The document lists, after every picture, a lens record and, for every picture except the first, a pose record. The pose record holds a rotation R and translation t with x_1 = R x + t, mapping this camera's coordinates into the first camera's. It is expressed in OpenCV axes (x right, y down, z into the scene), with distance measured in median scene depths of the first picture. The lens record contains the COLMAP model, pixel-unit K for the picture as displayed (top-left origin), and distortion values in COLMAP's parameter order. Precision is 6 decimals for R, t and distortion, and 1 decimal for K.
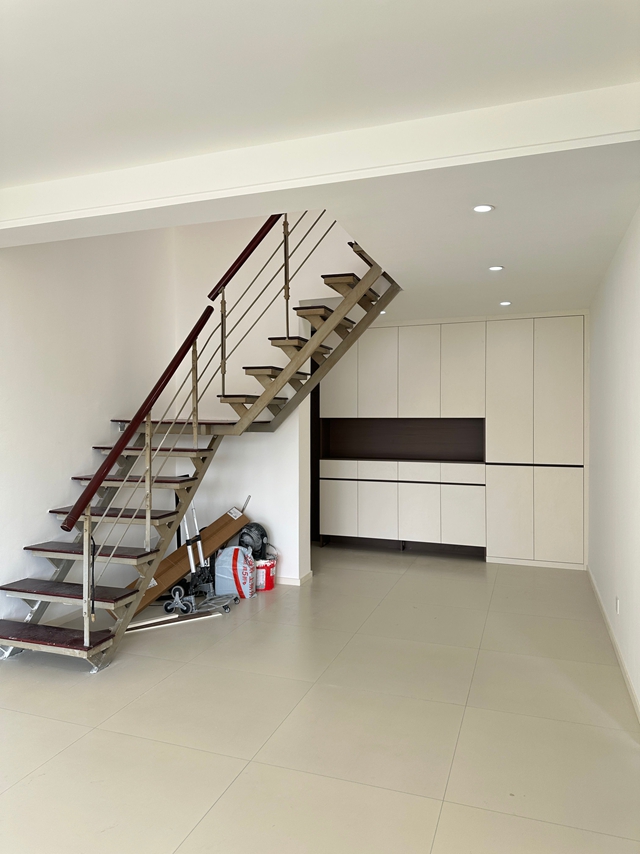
lens RADIAL K [[593.6, 0, 325.0], [0, 593.6, 419.0], [0, 0, 1]] dist [0.062658, -0.075088]
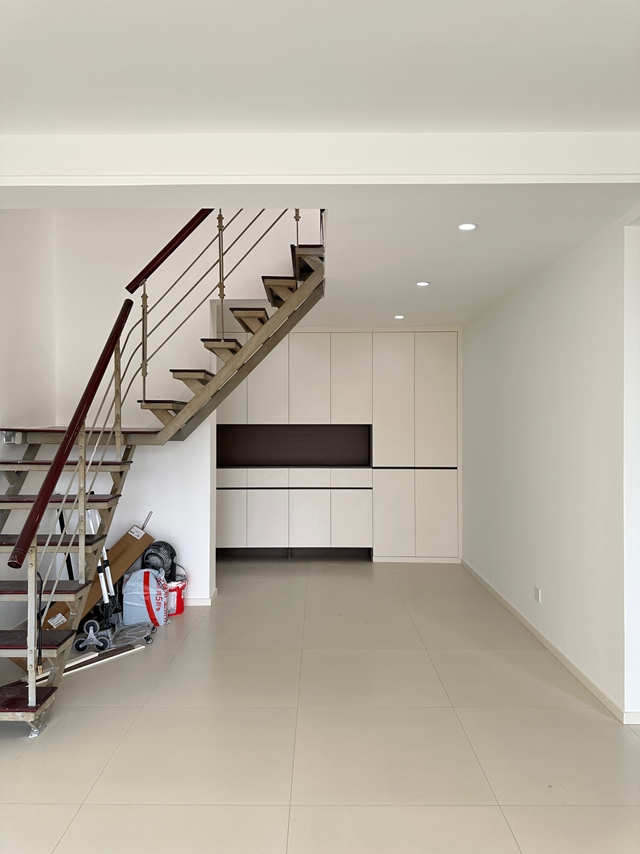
lens RADIAL K [[593.6, 0, 318.5], [0, 593.6, 421.1], [0, 0, 1]] dist [0.062658, -0.075088]
pose [[0.939727, -0.001116, 0.341923, -0.217852], [0.002865, 0.999985, -0.004611, -0.003807], [-0.341913, 0.005313, 0.939717, 0.065767]]
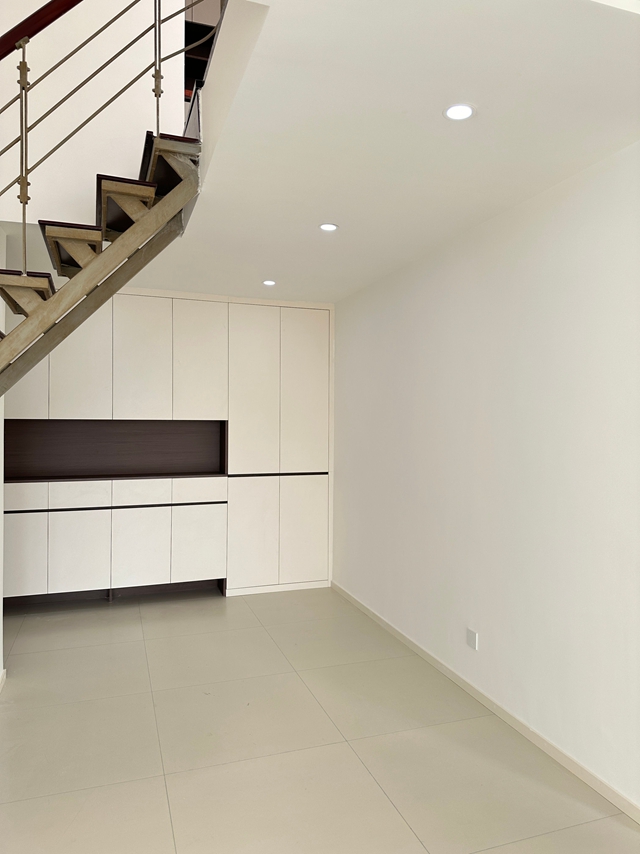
lens RADIAL K [[593.6, 0, 325.6], [0, 593.6, 418.8], [0, 0, 1]] dist [0.062658, -0.075088]
pose [[0.769443, 0.007632, 0.638670, -0.183609], [-0.004290, 0.999968, -0.006781, 0.001373], [-0.638701, 0.002478, 0.769451, 0.355815]]
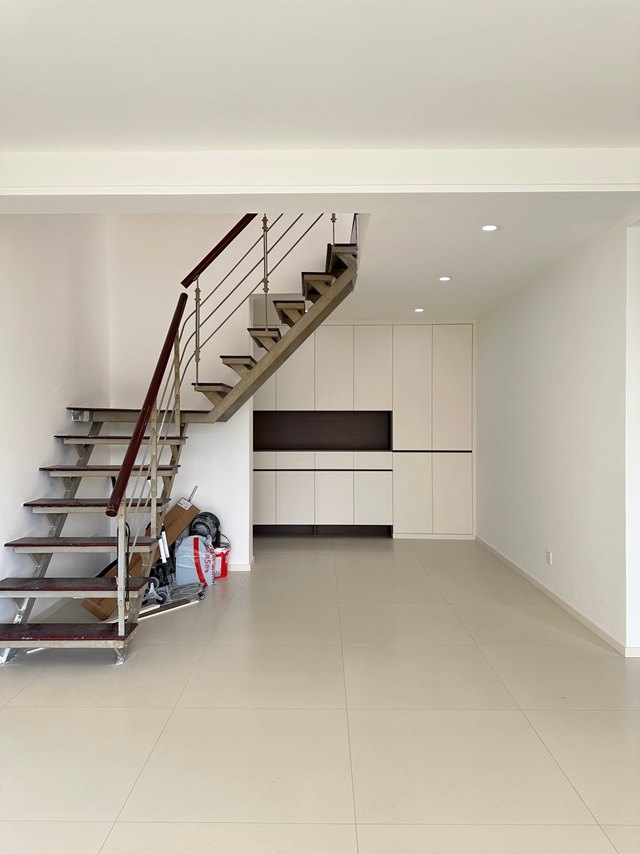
lens RADIAL K [[593.6, 0, 315.8], [0, 593.6, 421.6], [0, 0, 1]] dist [0.062658, -0.075088]
pose [[0.943479, -0.001211, 0.331429, -0.296405], [0.001845, 0.999997, -0.001597, 0.025122], [-0.331426, 0.002119, 0.943479, -0.012284]]
